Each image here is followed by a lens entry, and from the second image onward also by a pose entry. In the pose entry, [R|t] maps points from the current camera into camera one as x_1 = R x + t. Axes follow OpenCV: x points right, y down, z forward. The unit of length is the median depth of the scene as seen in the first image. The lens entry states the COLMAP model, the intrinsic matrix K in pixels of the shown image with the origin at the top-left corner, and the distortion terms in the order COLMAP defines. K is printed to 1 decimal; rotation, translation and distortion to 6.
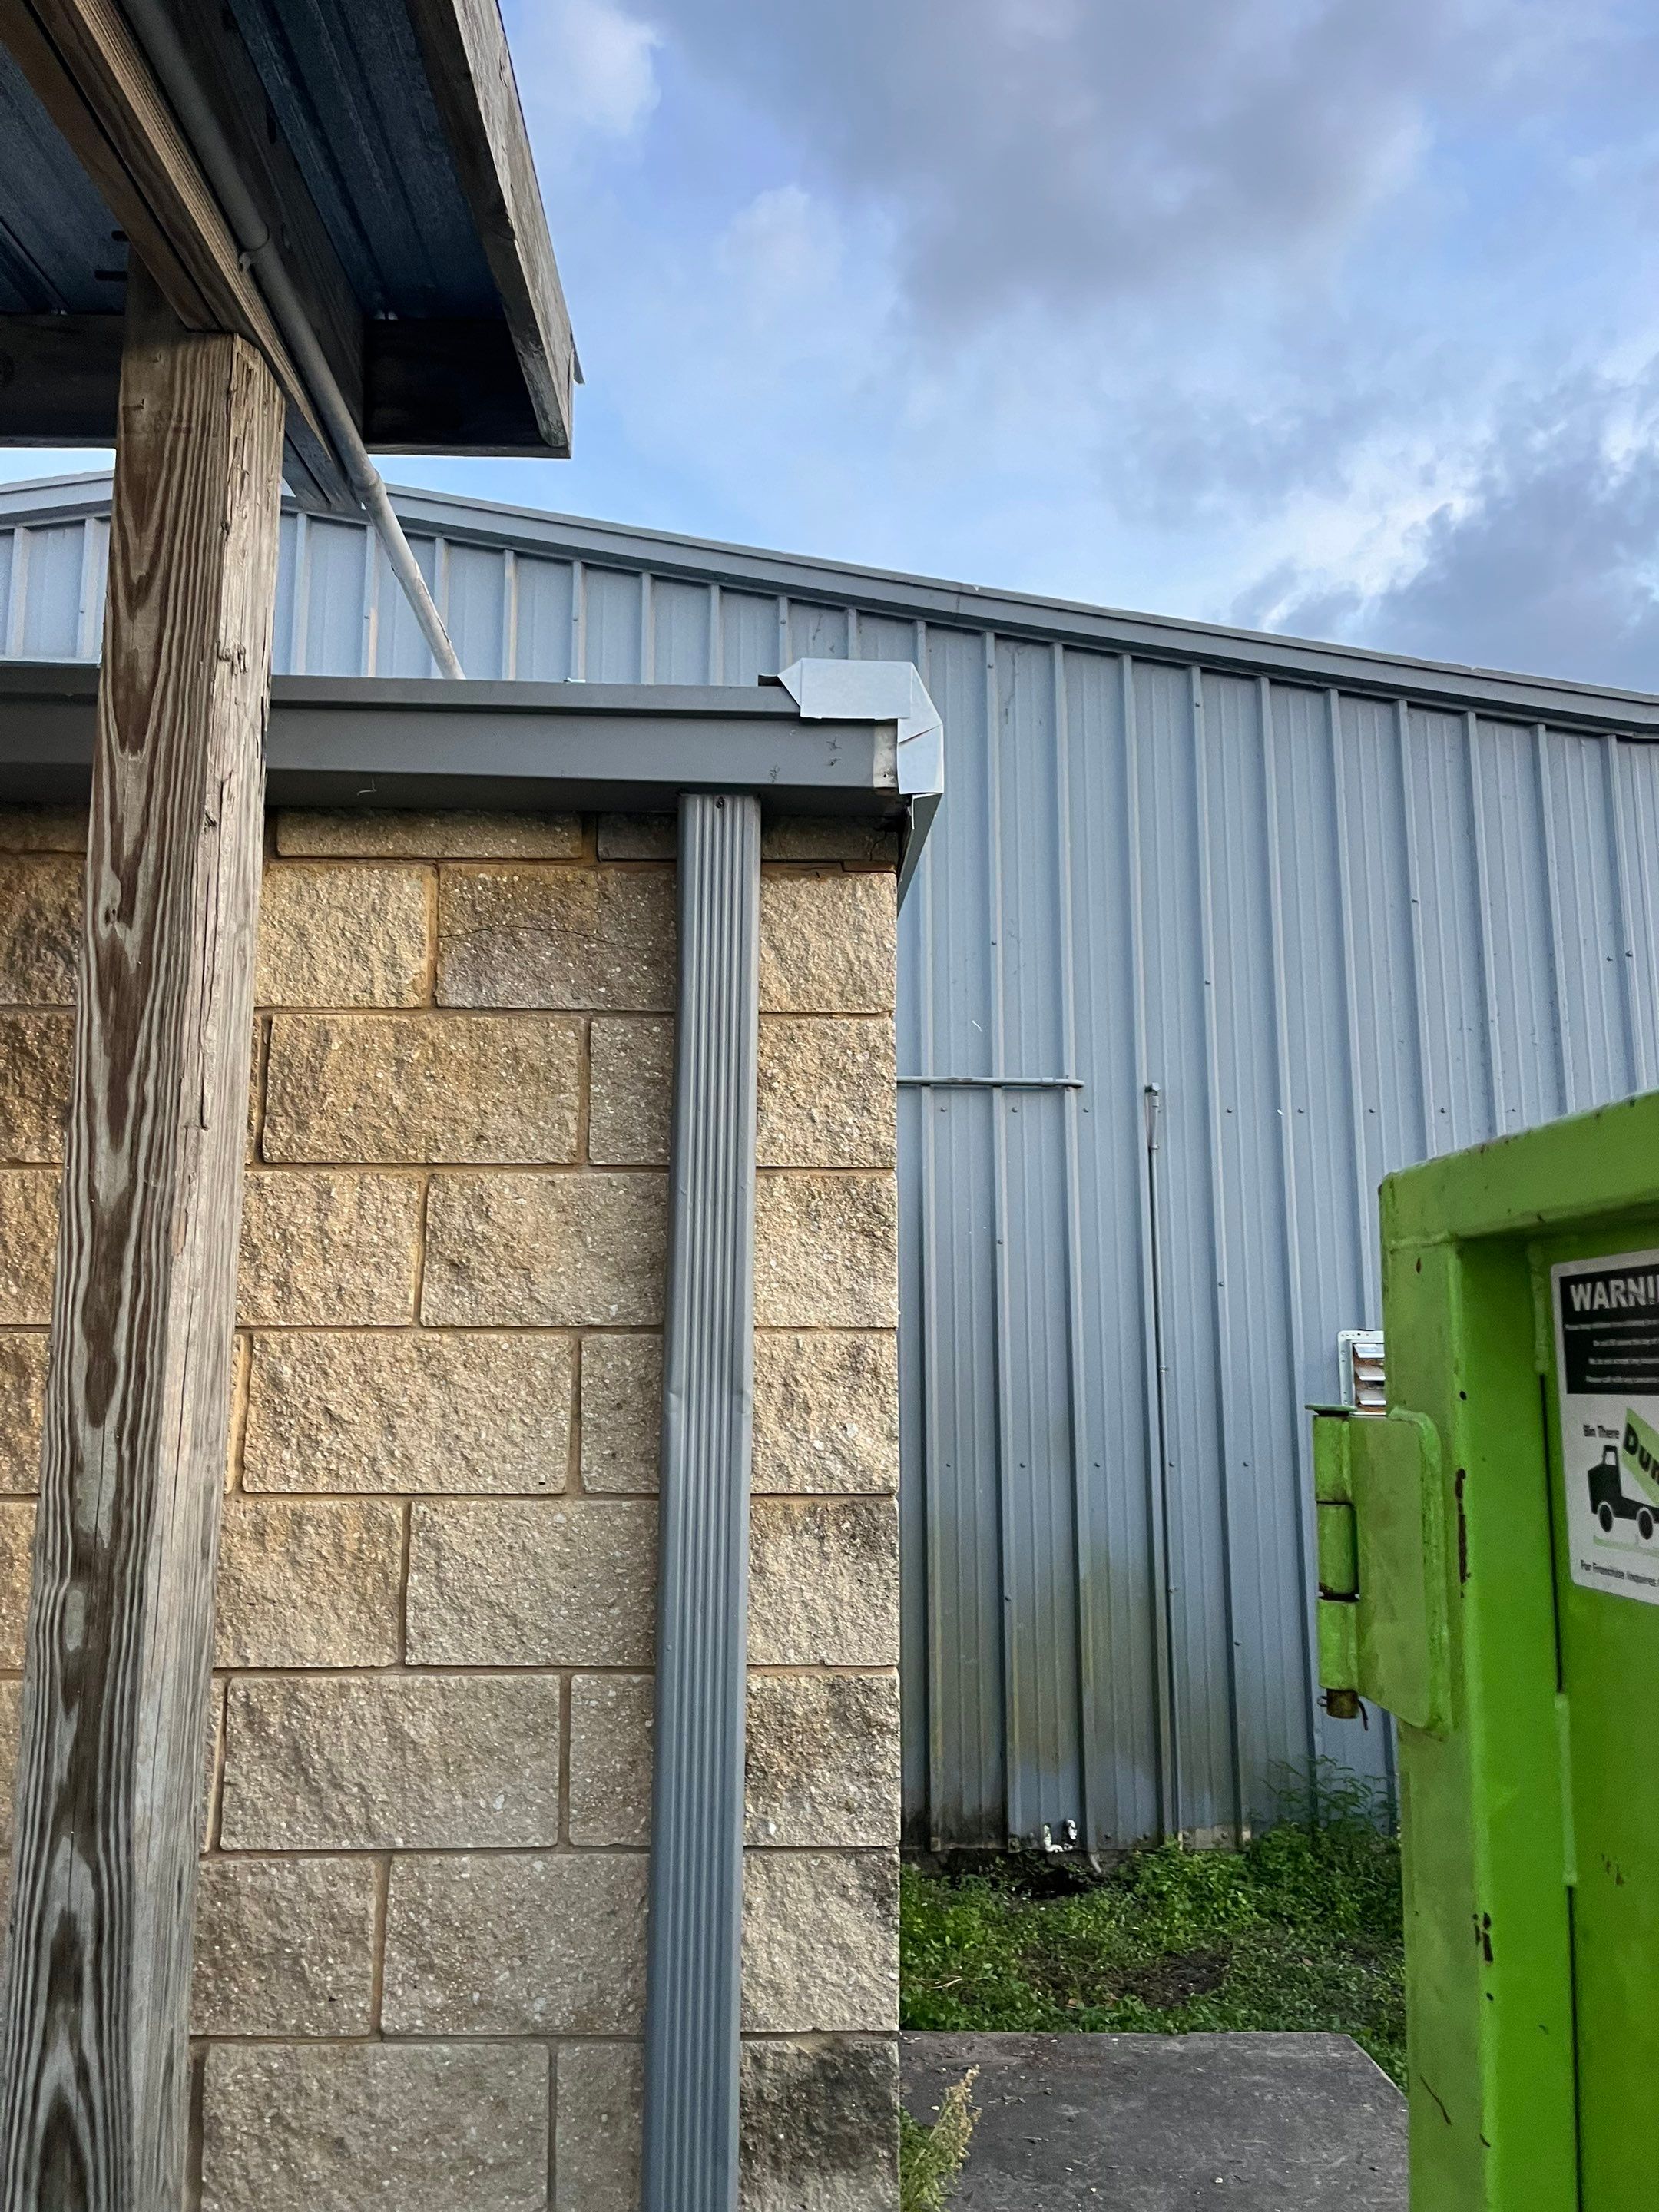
lens RADIAL K [[1685.5, 0, 829.5], [0, 1685.5, 1106.0], [0, 0, 1]] dist [0.081766, -0.131355]
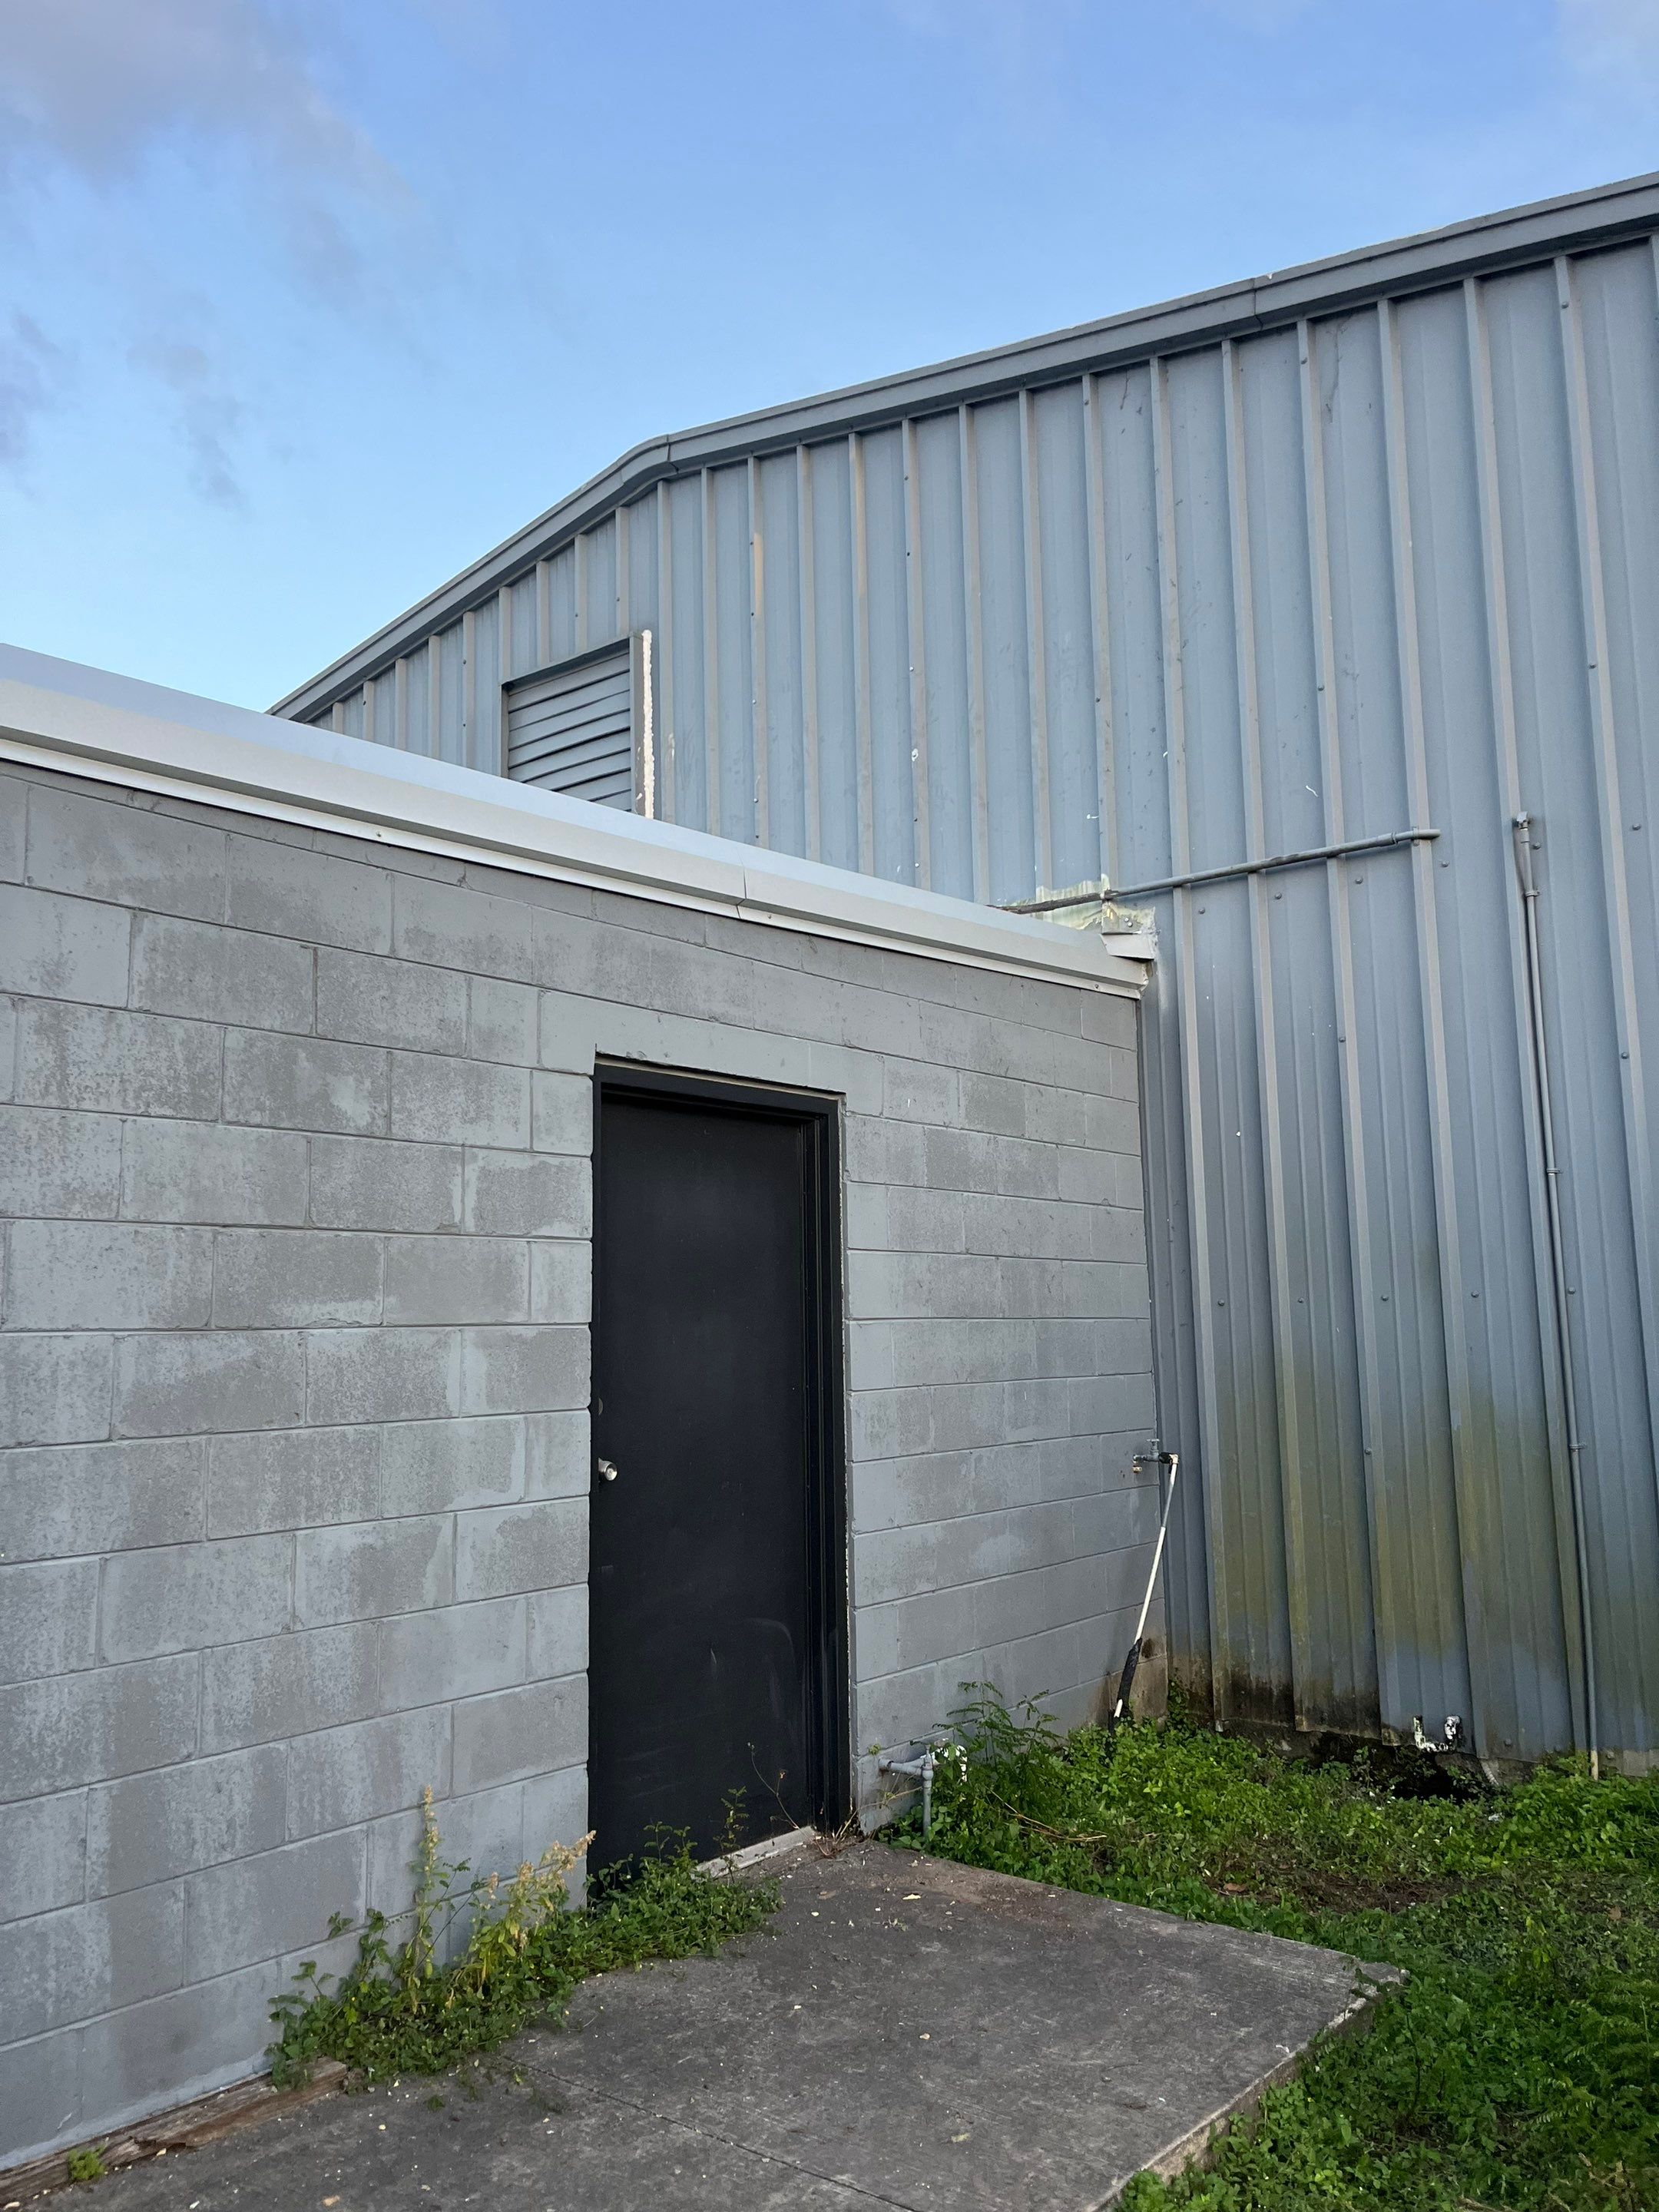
lens RADIAL K [[1691.7, 0, 862.7], [0, 1691.7, 1121.0], [0, 0, 1]] dist [0.042580, -0.047098]
pose [[0.759371, -0.099747, -0.642967, 0.480634], [0.129186, 0.991620, -0.001261, 0.095217], [0.637704, -0.082104, 0.765893, 0.204437]]
